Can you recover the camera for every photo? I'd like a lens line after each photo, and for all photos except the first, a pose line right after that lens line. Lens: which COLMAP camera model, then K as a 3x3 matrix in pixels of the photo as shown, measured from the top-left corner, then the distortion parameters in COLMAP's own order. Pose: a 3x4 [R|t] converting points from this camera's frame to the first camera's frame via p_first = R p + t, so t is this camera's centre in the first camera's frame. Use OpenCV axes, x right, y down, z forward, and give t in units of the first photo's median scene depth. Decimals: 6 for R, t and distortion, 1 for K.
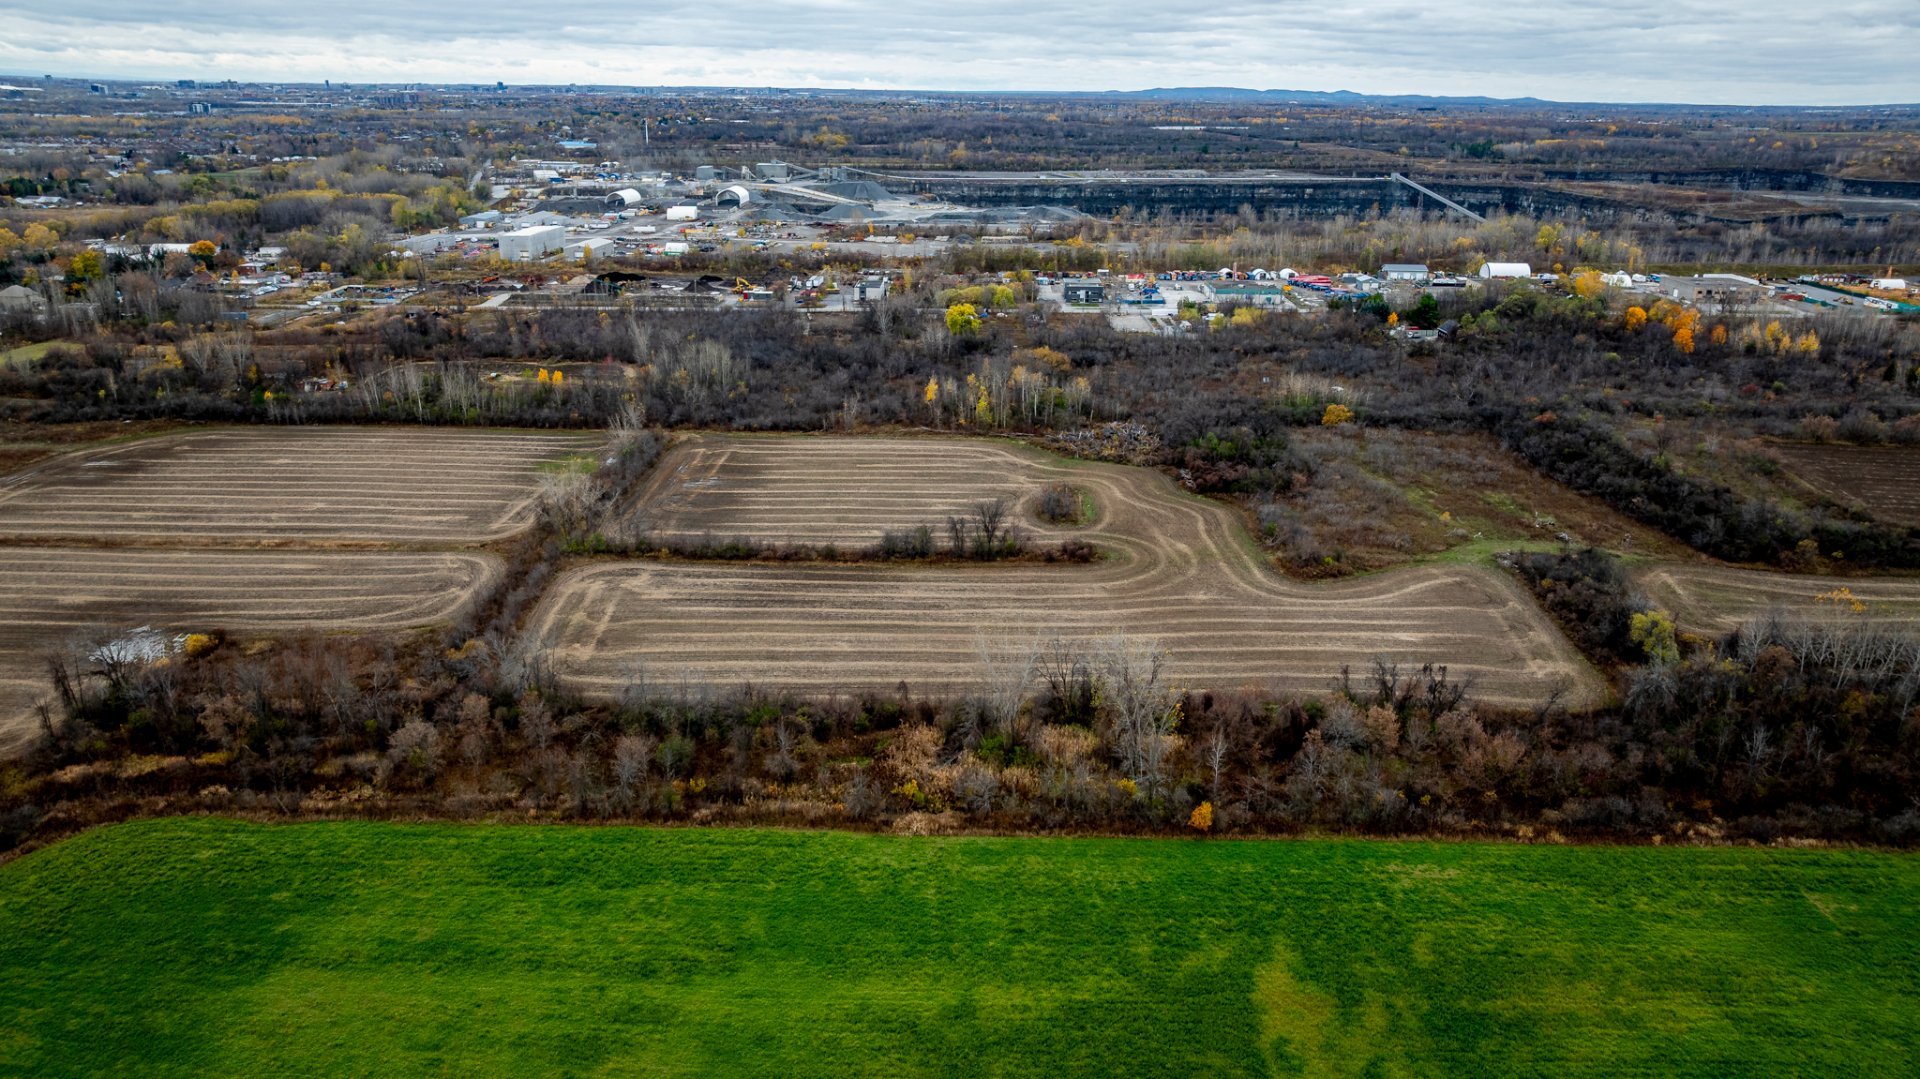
lens RADIAL K [[1407.0, 0, 960.0], [0, 1407.0, 539.5], [0, 0, 1]] dist [-0.138269, 0.149086]
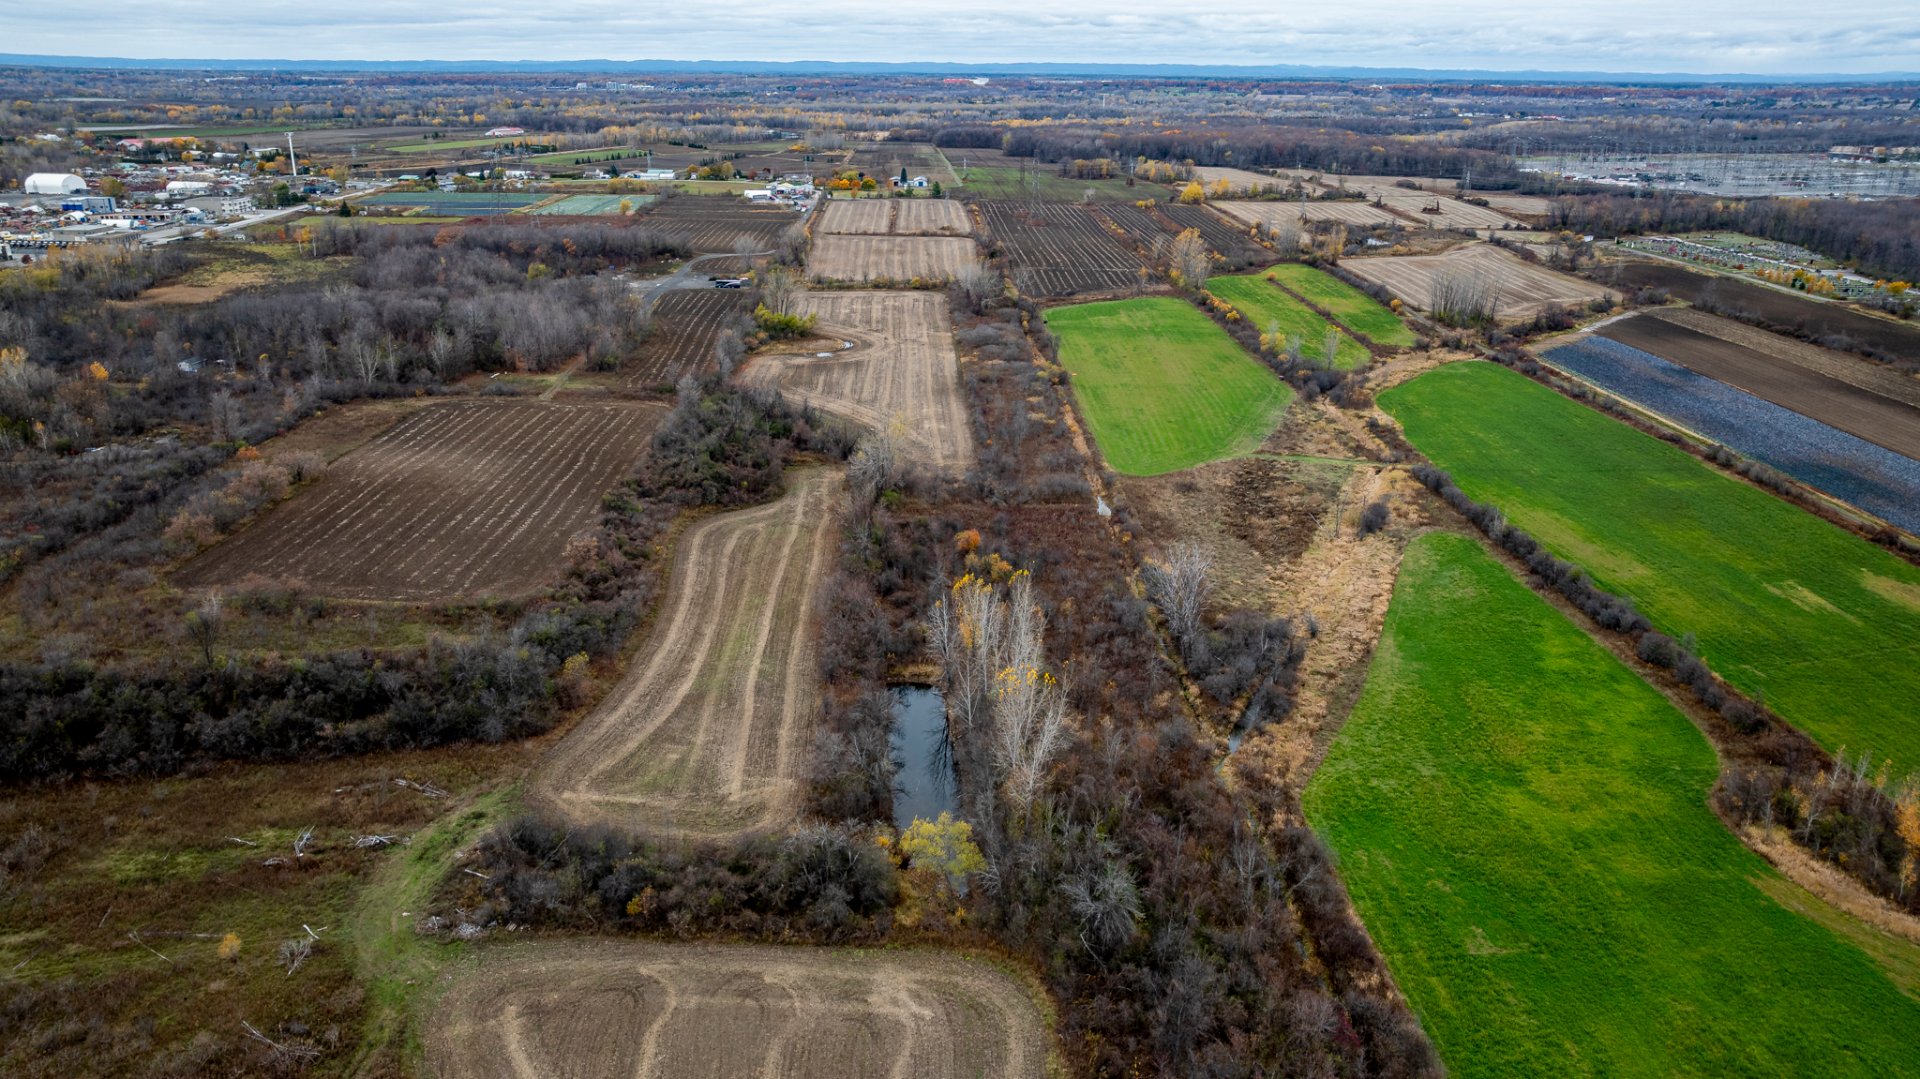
lens RADIAL K [[1341.2, 0, 960.0], [0, 1341.2, 539.5], [0, 0, 1]] dist [-0.035732, 0.028893]
pose [[-0.054424, -0.343750, 0.937483, -0.052659], [0.304258, 0.888517, 0.343459, -0.182886], [-0.951034, 0.303929, 0.056232, 0.530464]]
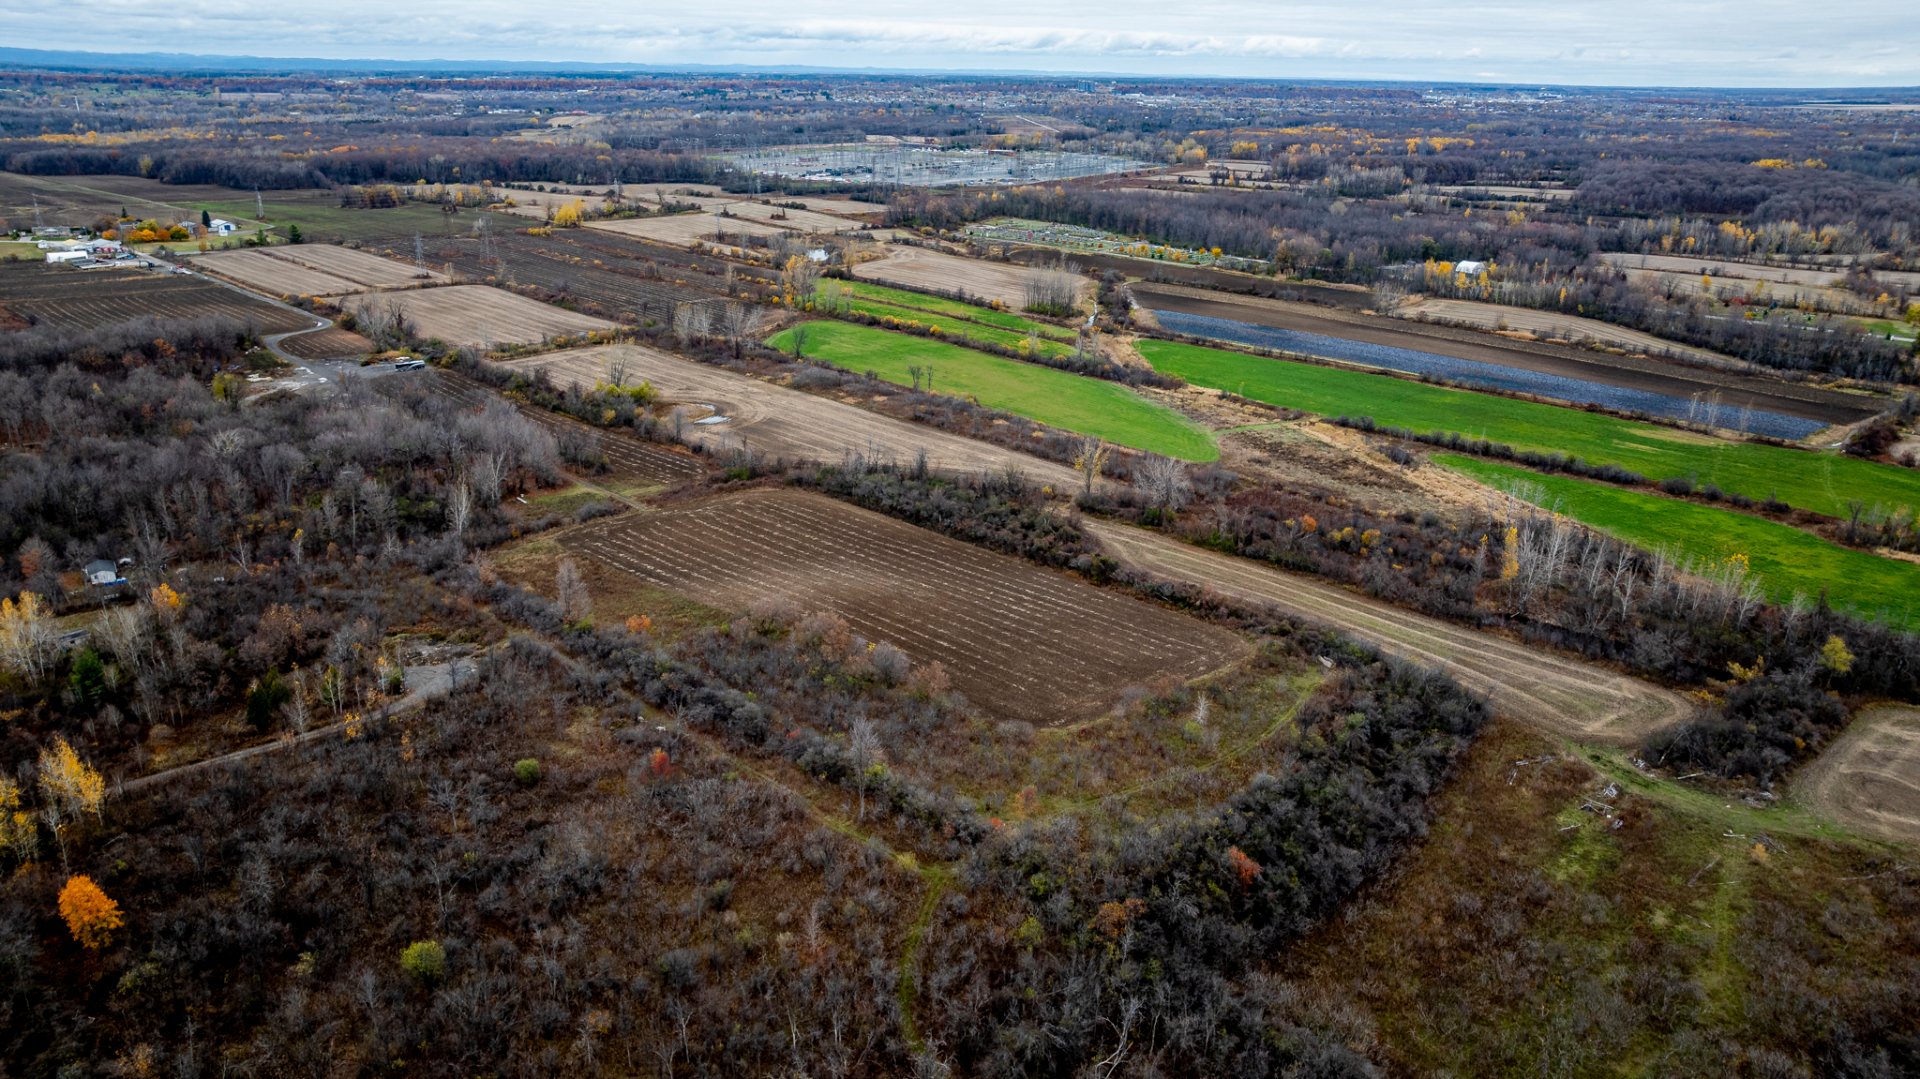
lens RADIAL K [[1341.2, 0, 960.0], [0, 1341.2, 539.5], [0, 0, 1]] dist [-0.035732, 0.028893]
pose [[-0.712978, -0.252363, 0.654199, 0.187564], [0.199081, 0.821738, 0.533961, -0.459980], [-0.672331, 0.510941, -0.535640, 1.218282]]
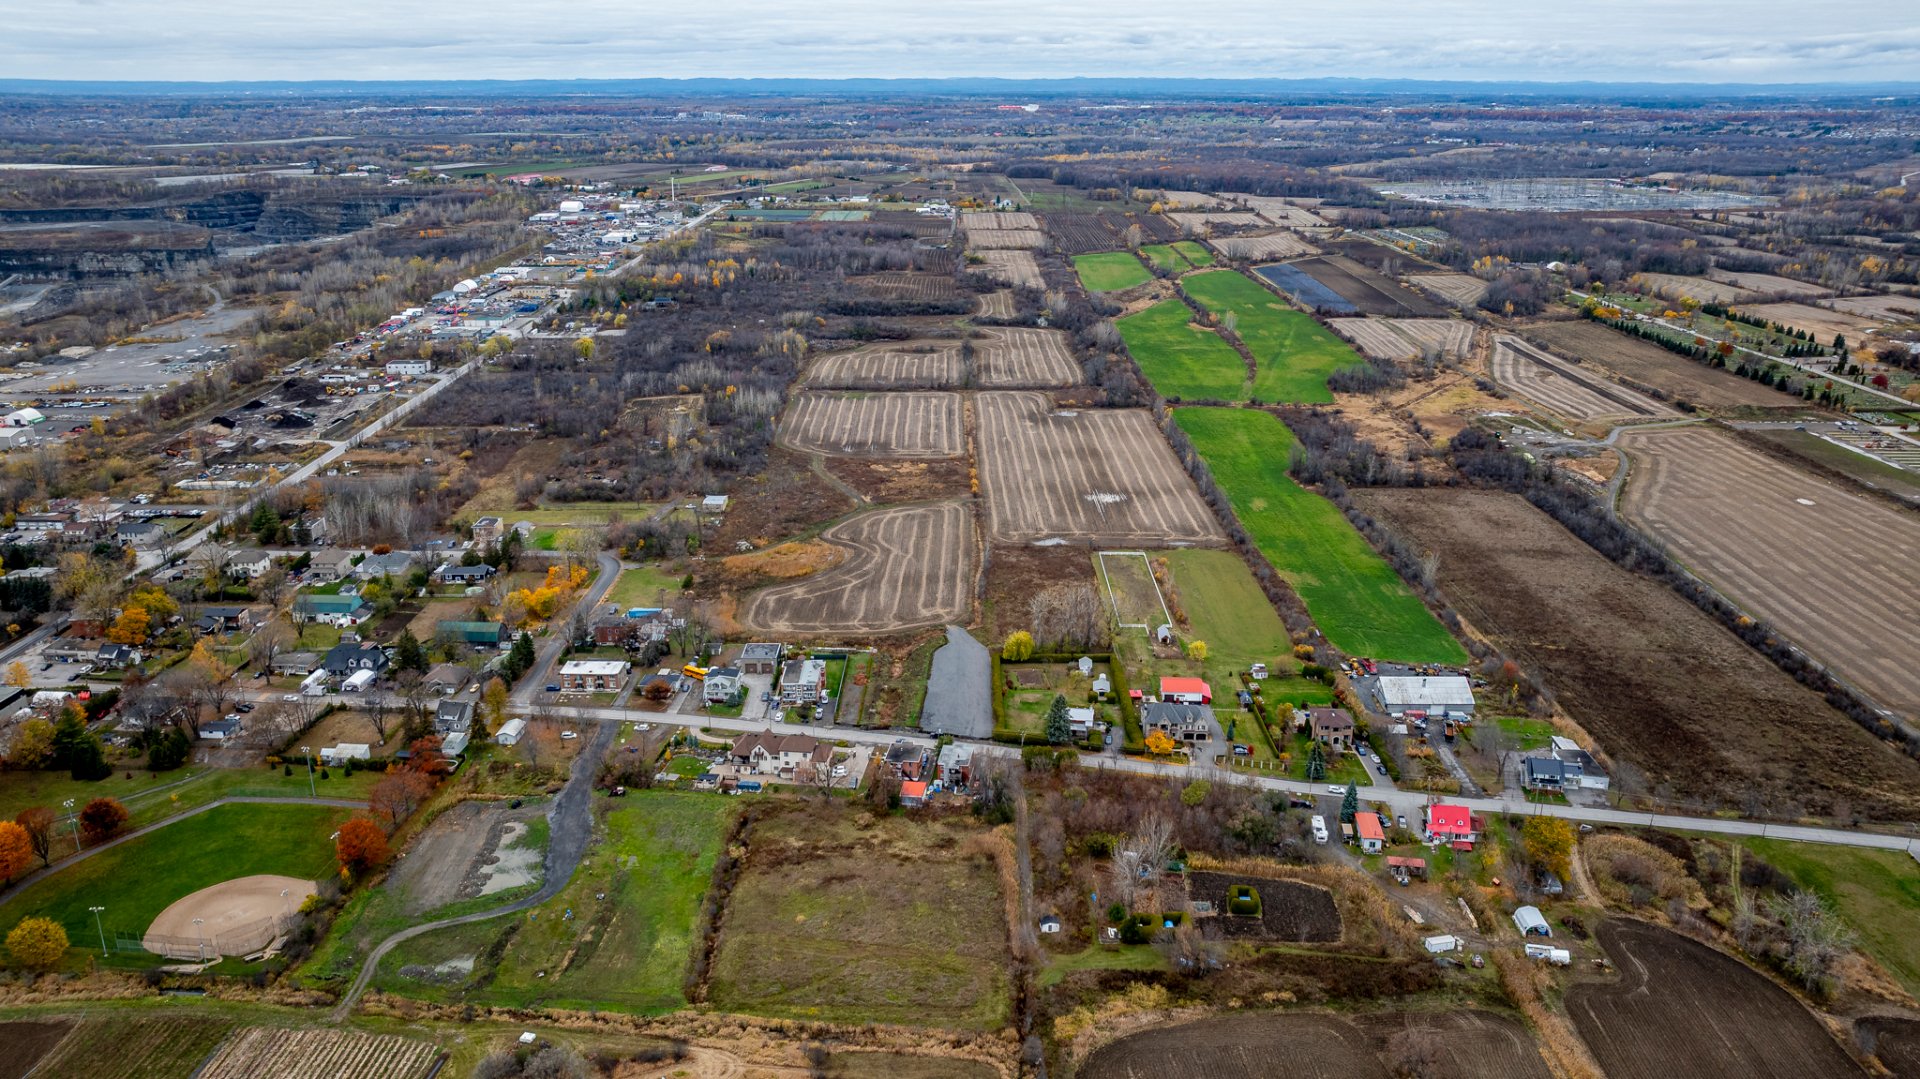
lens RADIAL K [[1341.2, 0, 960.0], [0, 1341.2, 539.5], [0, 0, 1]] dist [-0.035732, 0.028893]
pose [[-0.020725, -0.334581, 0.942139, -2.298320], [0.312418, 0.892984, 0.323997, -0.464165], [-0.949719, 0.301056, 0.086022, 0.656861]]
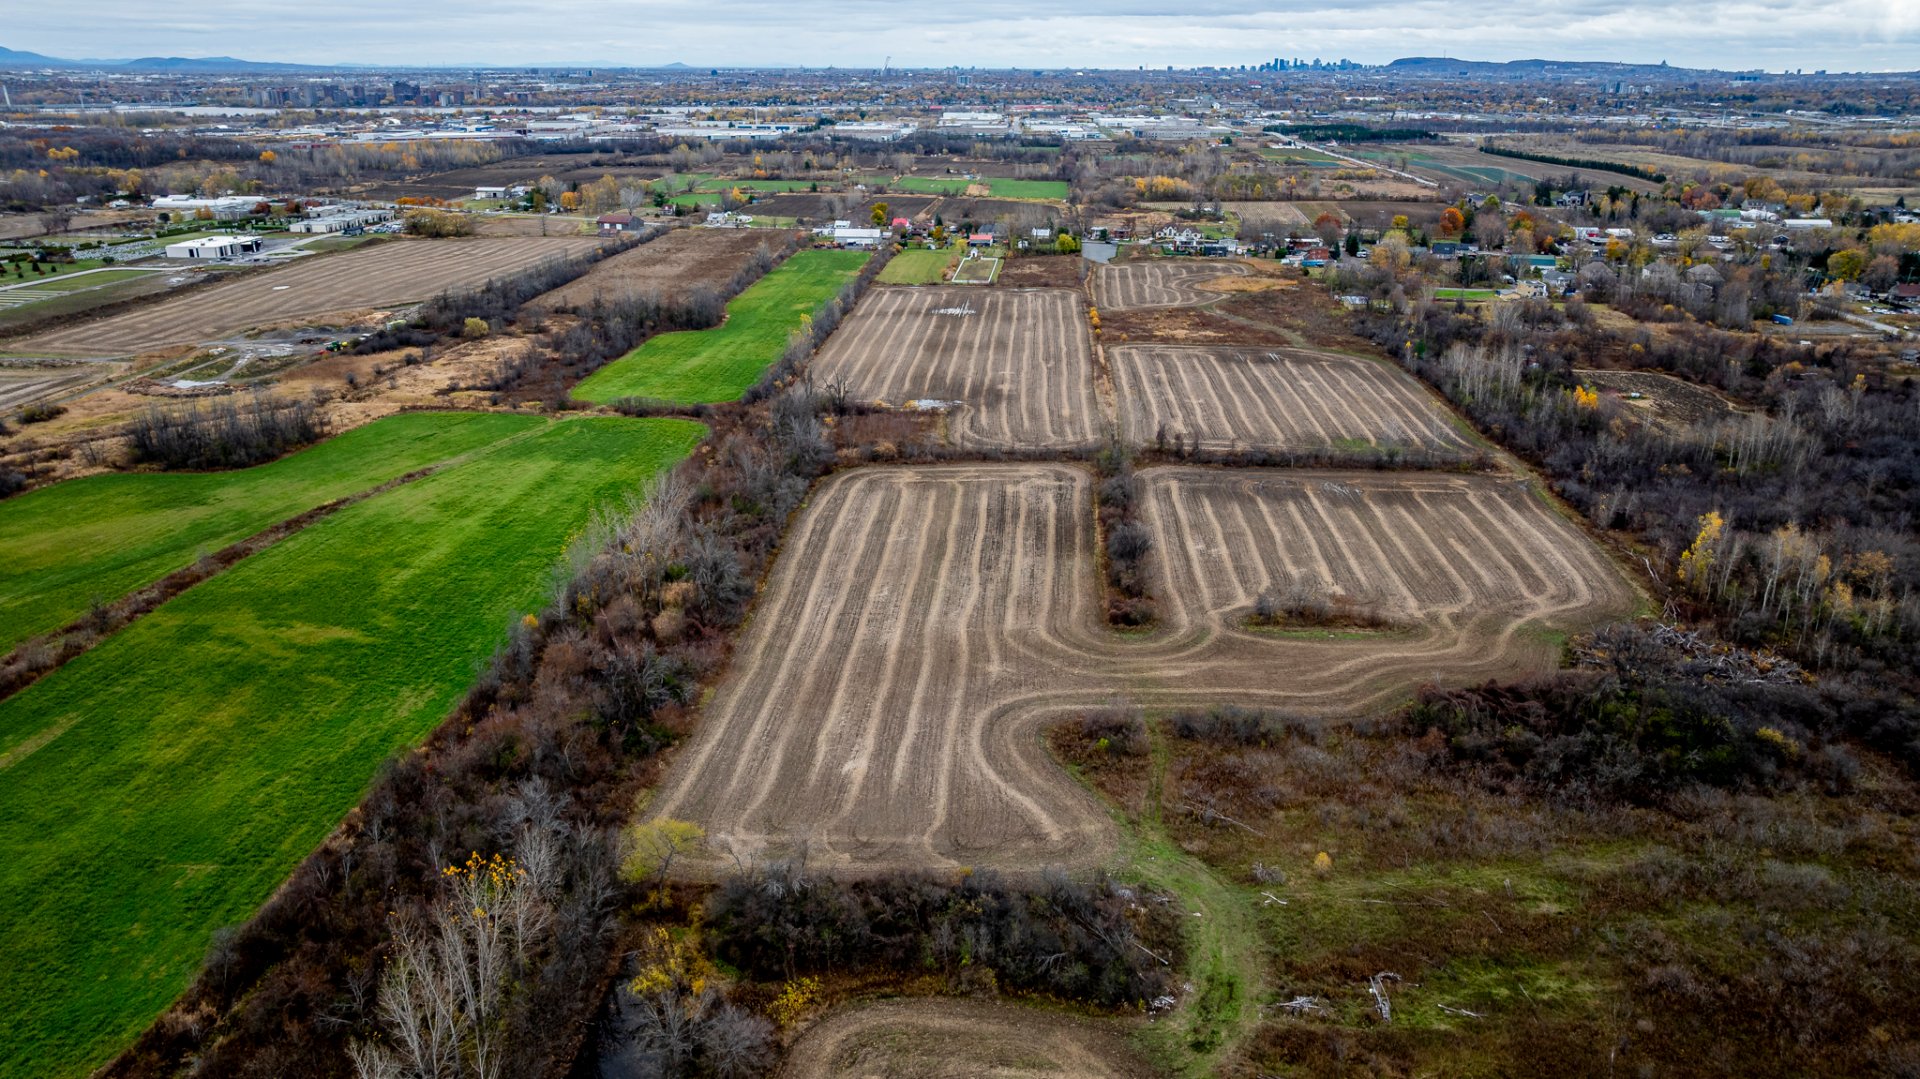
lens RADIAL K [[1346.7, 0, 960.0], [0, 1346.7, 539.5], [0, 0, 1]] dist [-0.053349, 0.078606]
pose [[-0.051979, 0.330175, -0.942488, 0.649576], [-0.314752, 0.890246, 0.329232, -0.208162], [0.947750, 0.313763, 0.057649, 0.619576]]
